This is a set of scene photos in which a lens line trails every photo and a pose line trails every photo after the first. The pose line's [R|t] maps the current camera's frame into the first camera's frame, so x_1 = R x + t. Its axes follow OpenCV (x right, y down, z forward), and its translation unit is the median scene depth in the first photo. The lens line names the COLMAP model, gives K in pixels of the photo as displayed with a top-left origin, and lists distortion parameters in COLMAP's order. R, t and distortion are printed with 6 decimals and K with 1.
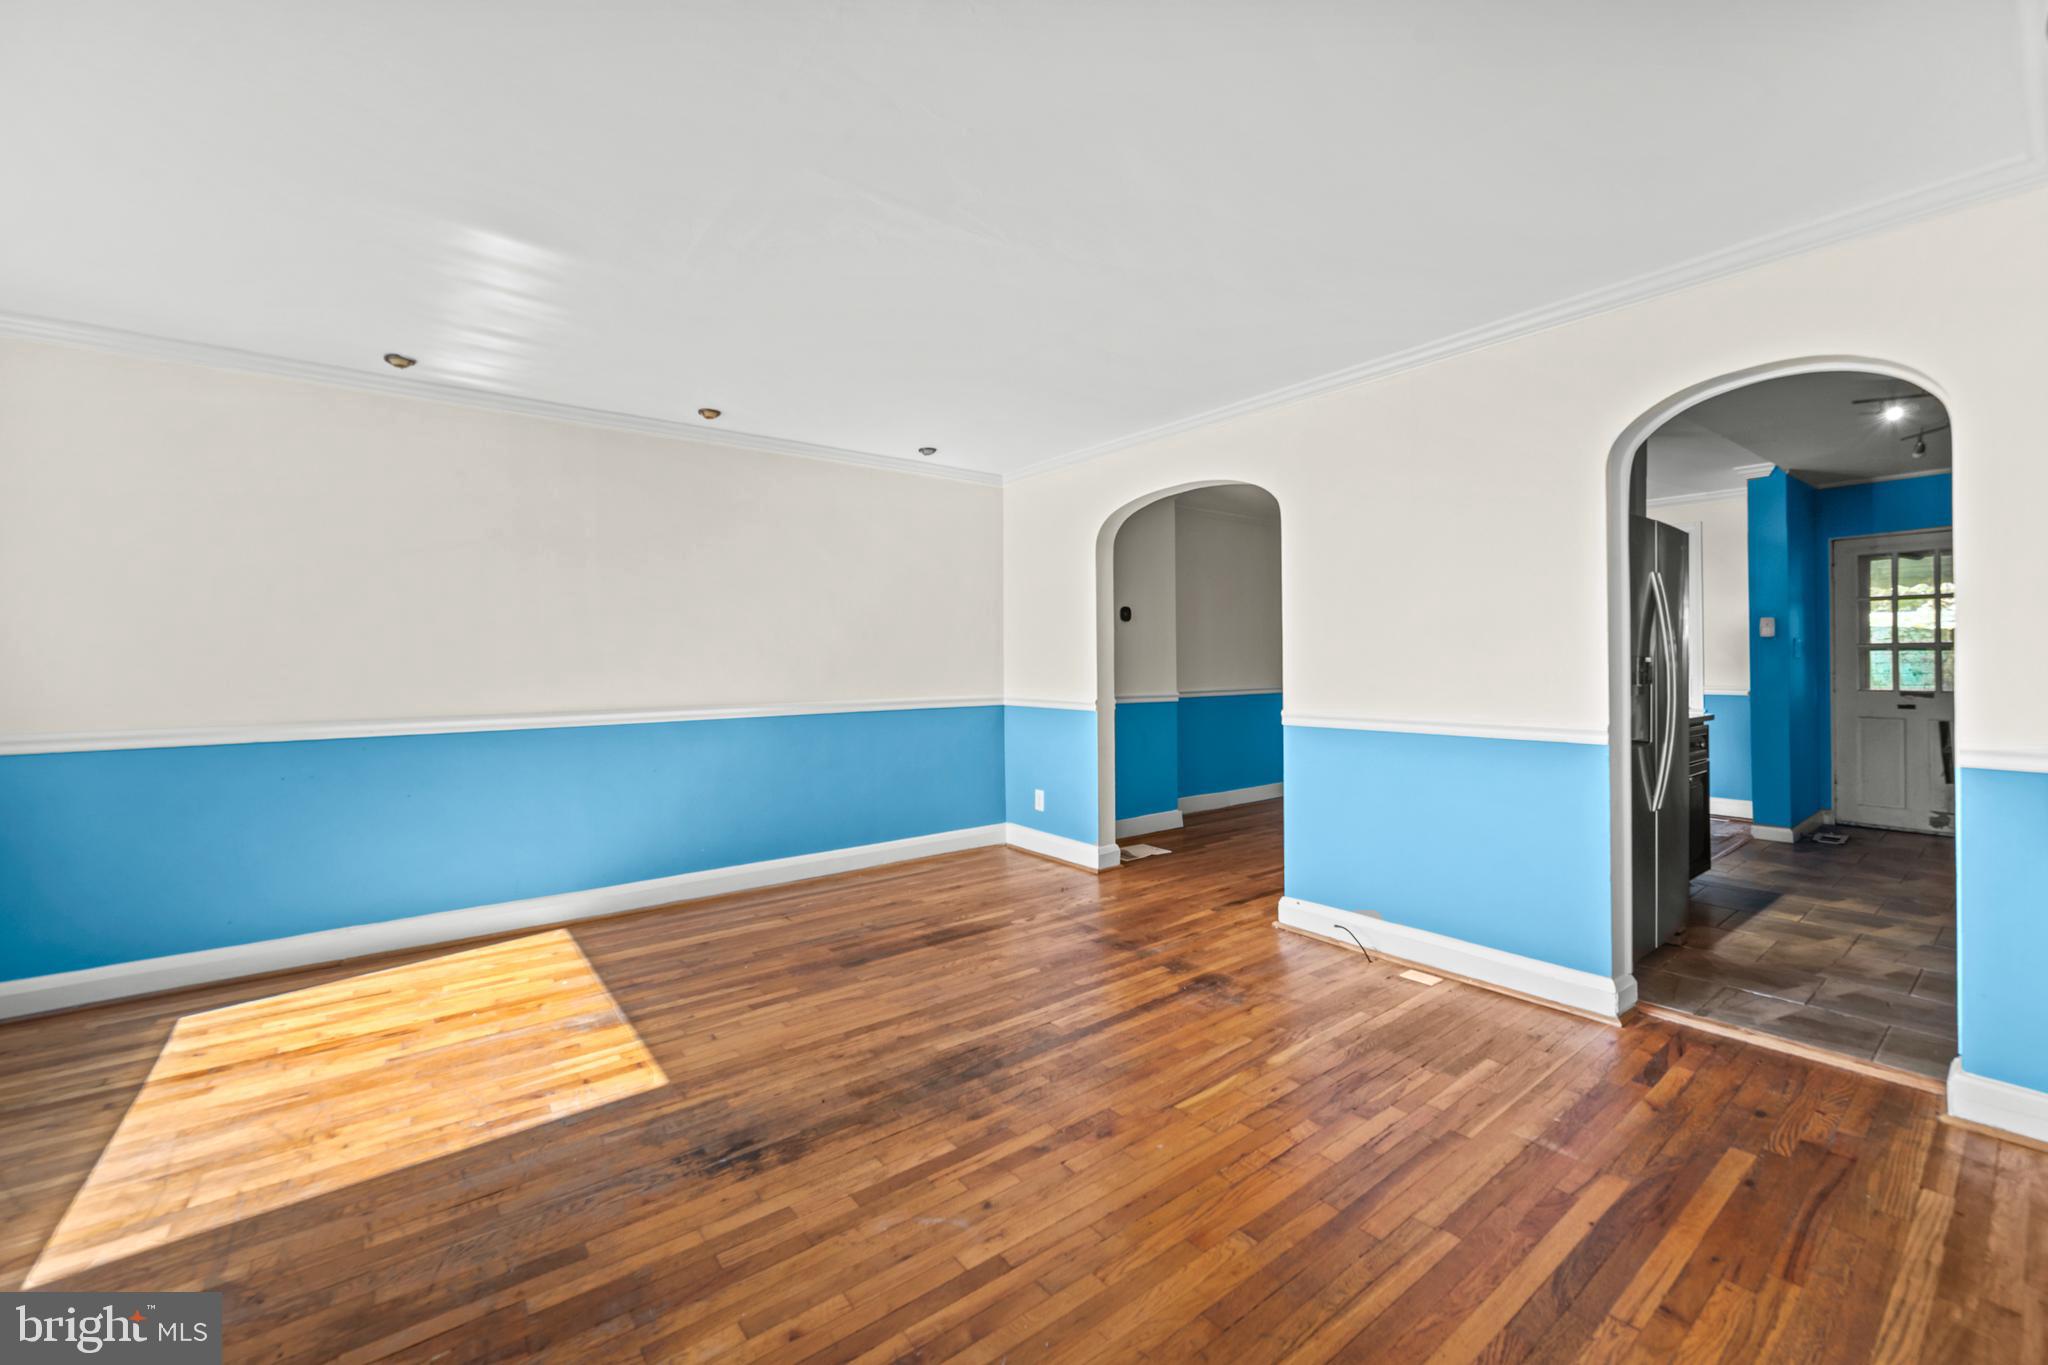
lens RADIAL K [[815.4, 0, 1013.5], [0, 815.4, 674.6], [0, 0, 1]] dist [0.001150, 0.000654]
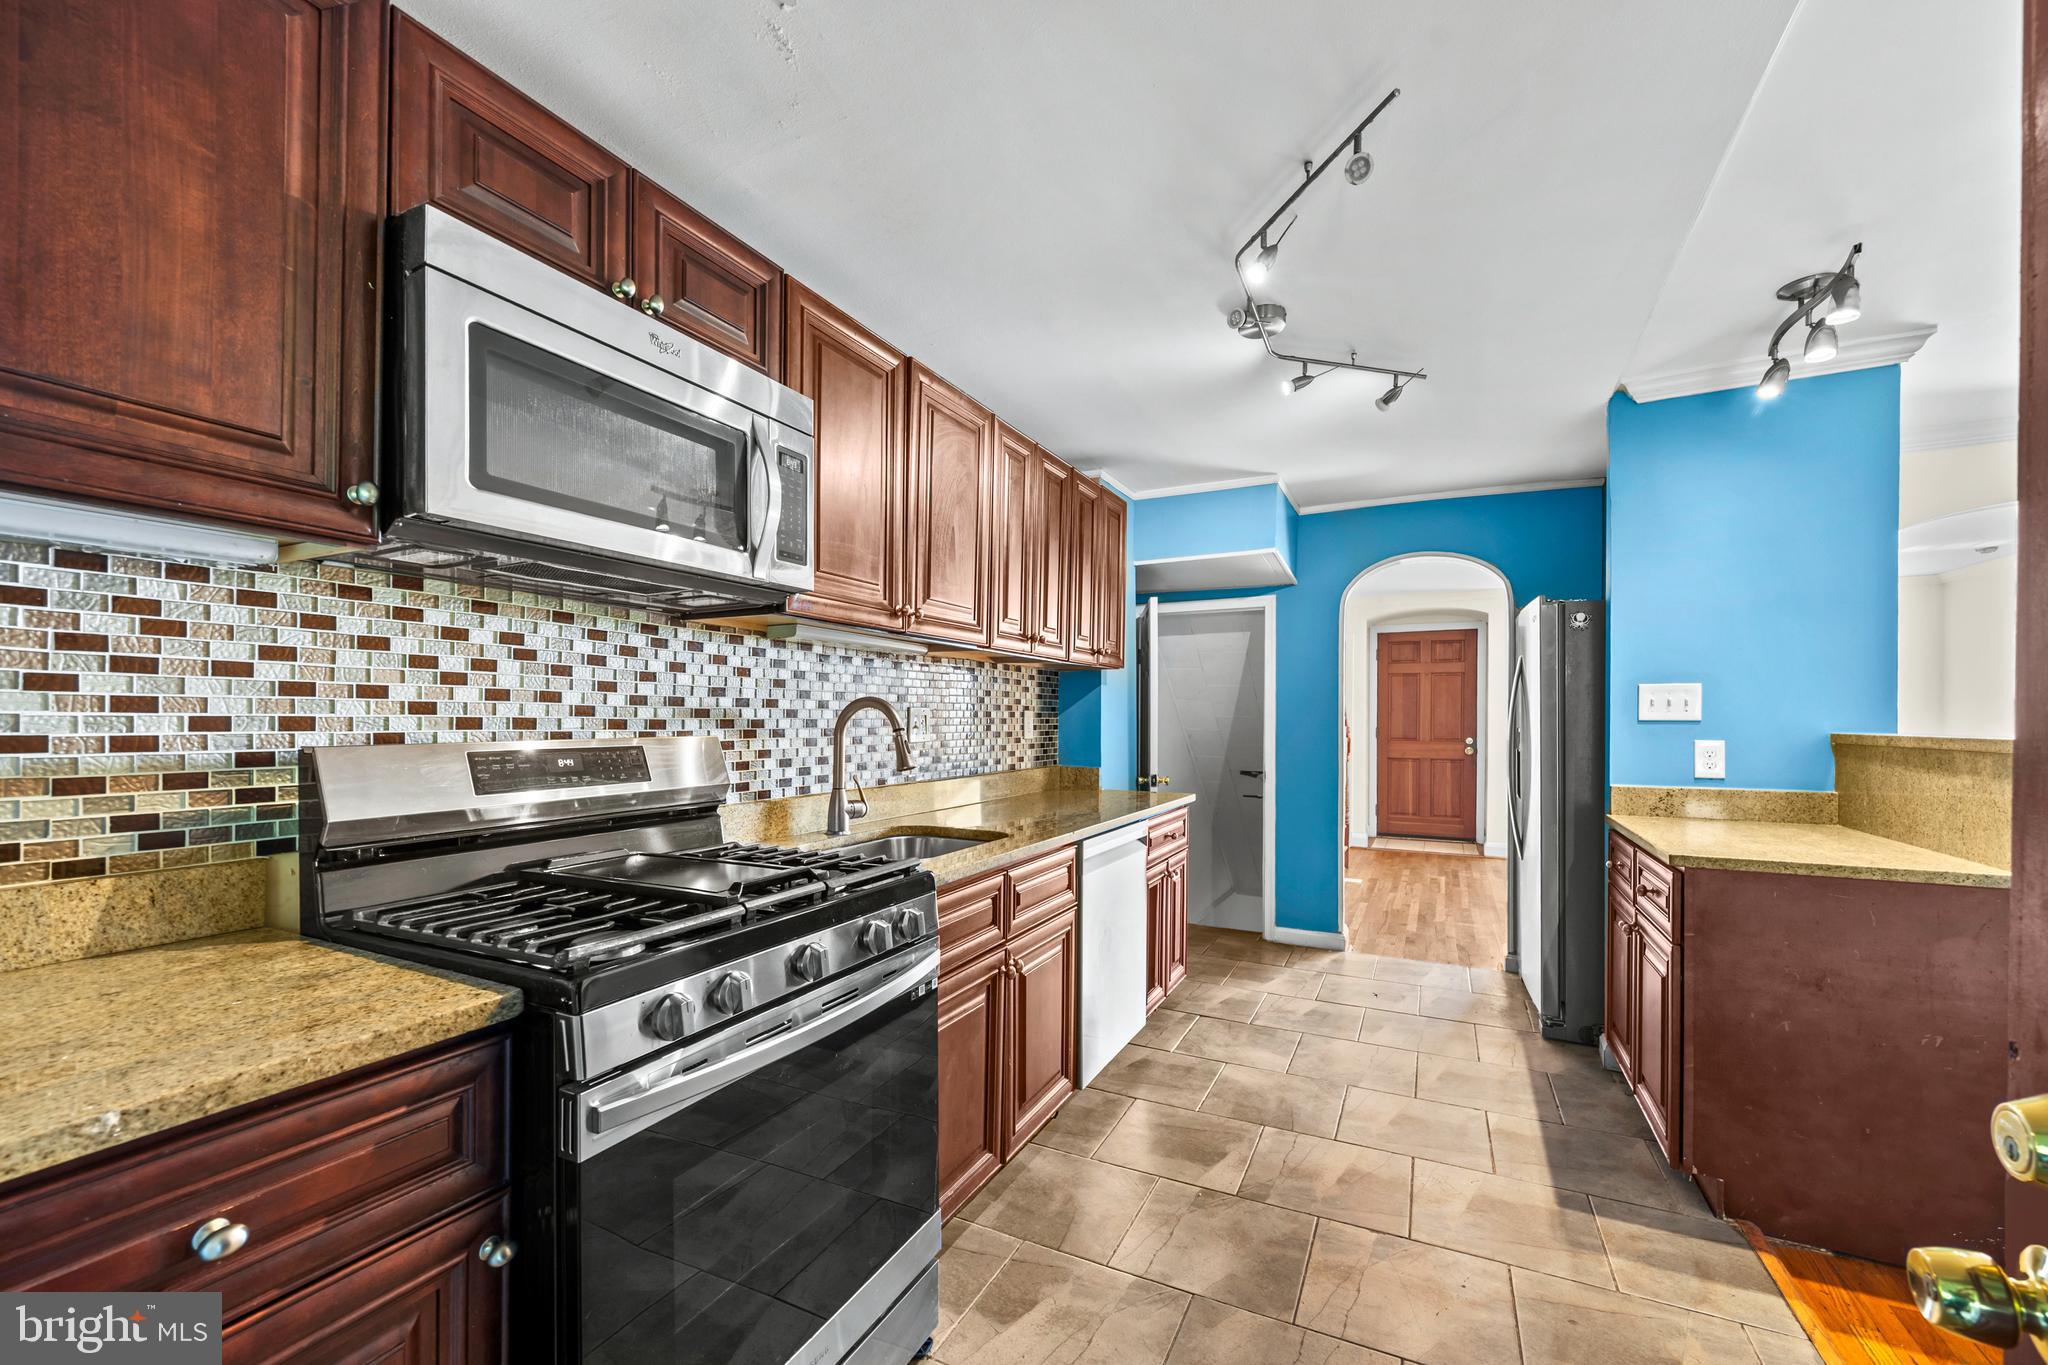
lens RADIAL K [[815.4, 0, 1035.7], [0, 815.4, 721.2], [0, 0, 1]] dist [0.001150, 0.000654]
pose [[-0.895337, 0.007937, -0.445319, 1.895432], [-0.000052, 0.999839, 0.017925, -0.049316], [0.445389, 0.016072, -0.895193, 1.703758]]
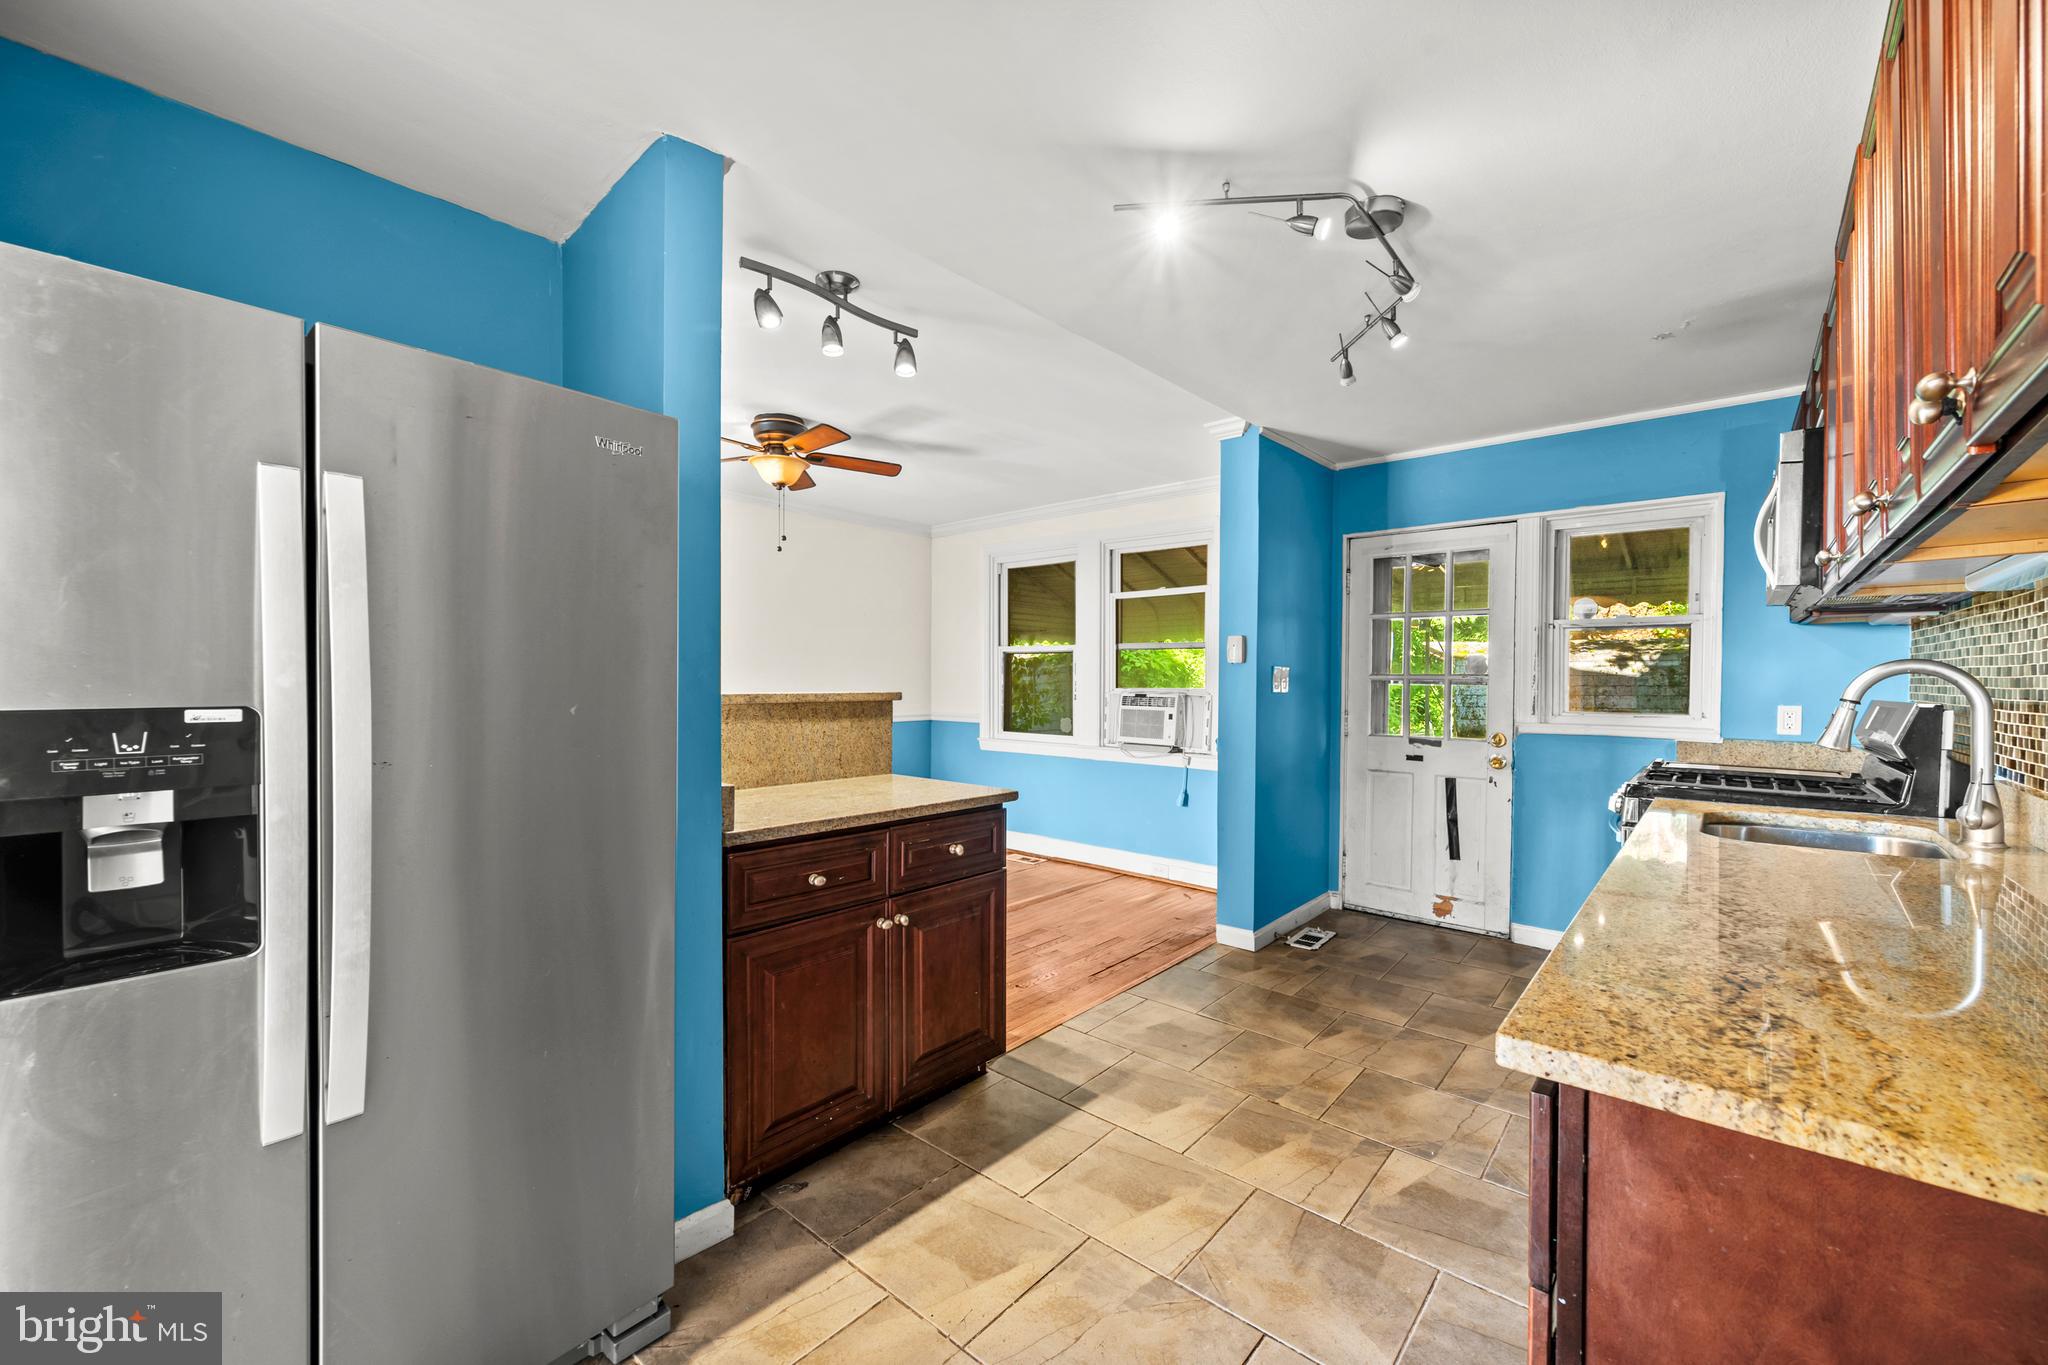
lens RADIAL K [[815.4, 0, 1013.5], [0, 815.4, 701.0], [0, 0, 1]] dist [0.001150, 0.000654]
pose [[0.980491, 0.008228, 0.196393, 0.988836], [-0.010580, 0.999884, 0.010932, -0.030253], [-0.196281, -0.012796, 0.980464, 0.563042]]
